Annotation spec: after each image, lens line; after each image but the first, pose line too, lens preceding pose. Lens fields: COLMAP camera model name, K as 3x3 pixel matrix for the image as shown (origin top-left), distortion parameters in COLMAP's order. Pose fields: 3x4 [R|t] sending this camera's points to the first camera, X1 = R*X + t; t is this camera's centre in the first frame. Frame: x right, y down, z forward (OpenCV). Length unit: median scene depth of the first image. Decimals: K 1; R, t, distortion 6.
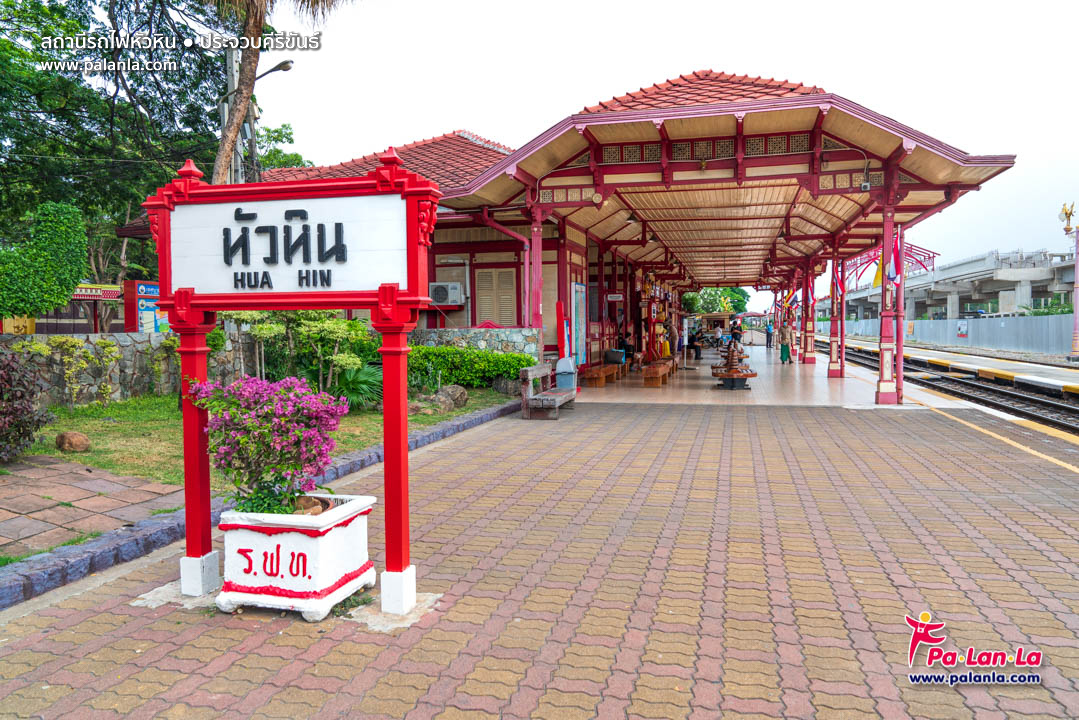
lens RADIAL K [[749.7, 0, 536.5], [0, 749.7, 369.0], [0, 0, 1]] dist [-0.000799, 0.002304]
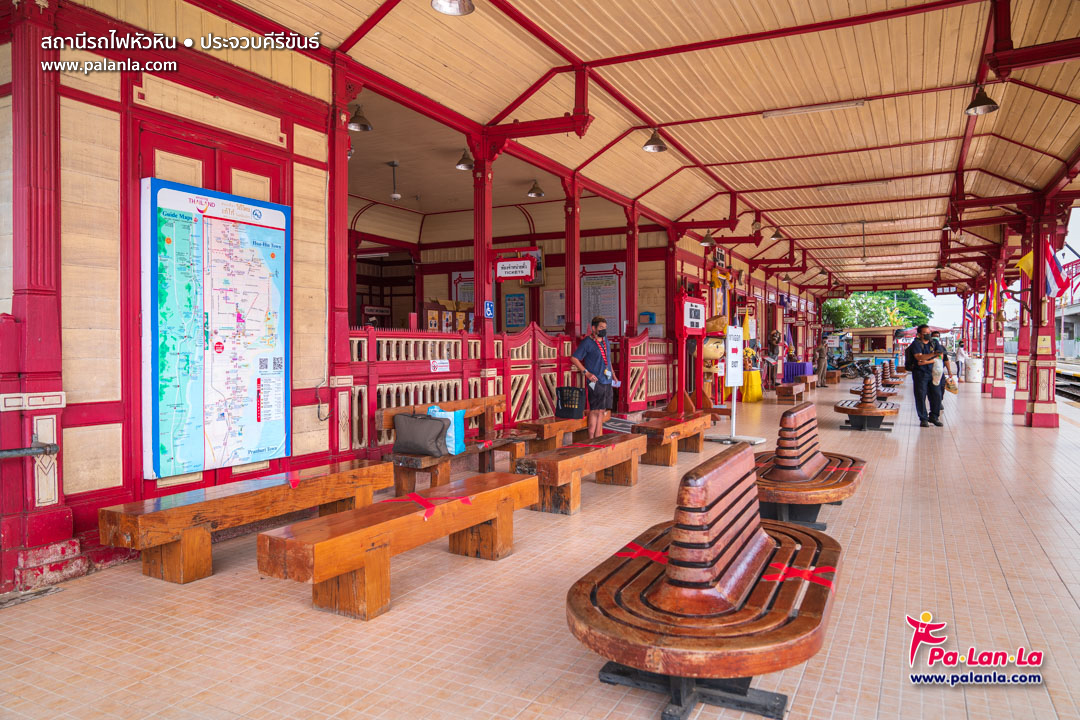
lens RADIAL K [[734.7, 0, 544.4], [0, 734.7, 362.3], [0, 0, 1]] dist [-0.024783, 0.004764]
pose [[0.976641, 0.006624, -0.214776, 0.090119], [-0.014393, 0.999297, -0.034631, -0.014889], [0.214395, 0.036913, 0.976049, 0.279382]]
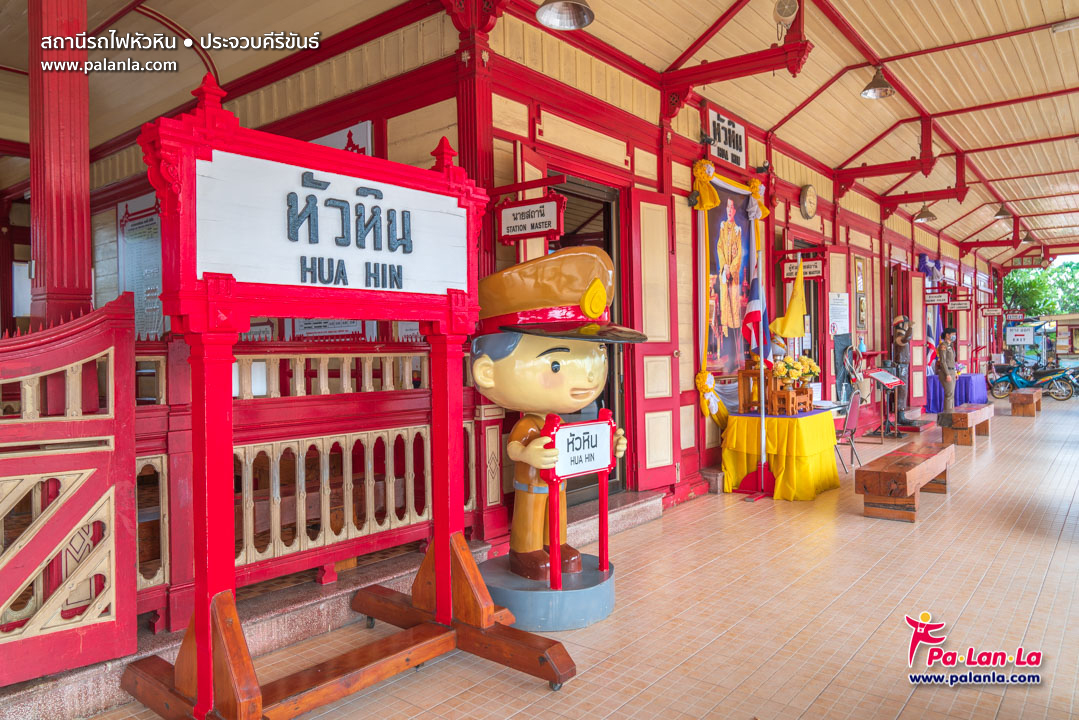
lens RADIAL K [[734.0, 0, 532.4], [0, 734.0, 349.3], [0, 0, 1]] dist [-0.024783, 0.004764]
pose [[0.908659, -0.003790, -0.417522, 0.123116], [-0.016760, 0.998822, -0.045541, -0.029854], [0.417202, 0.048379, 0.907525, 0.499322]]
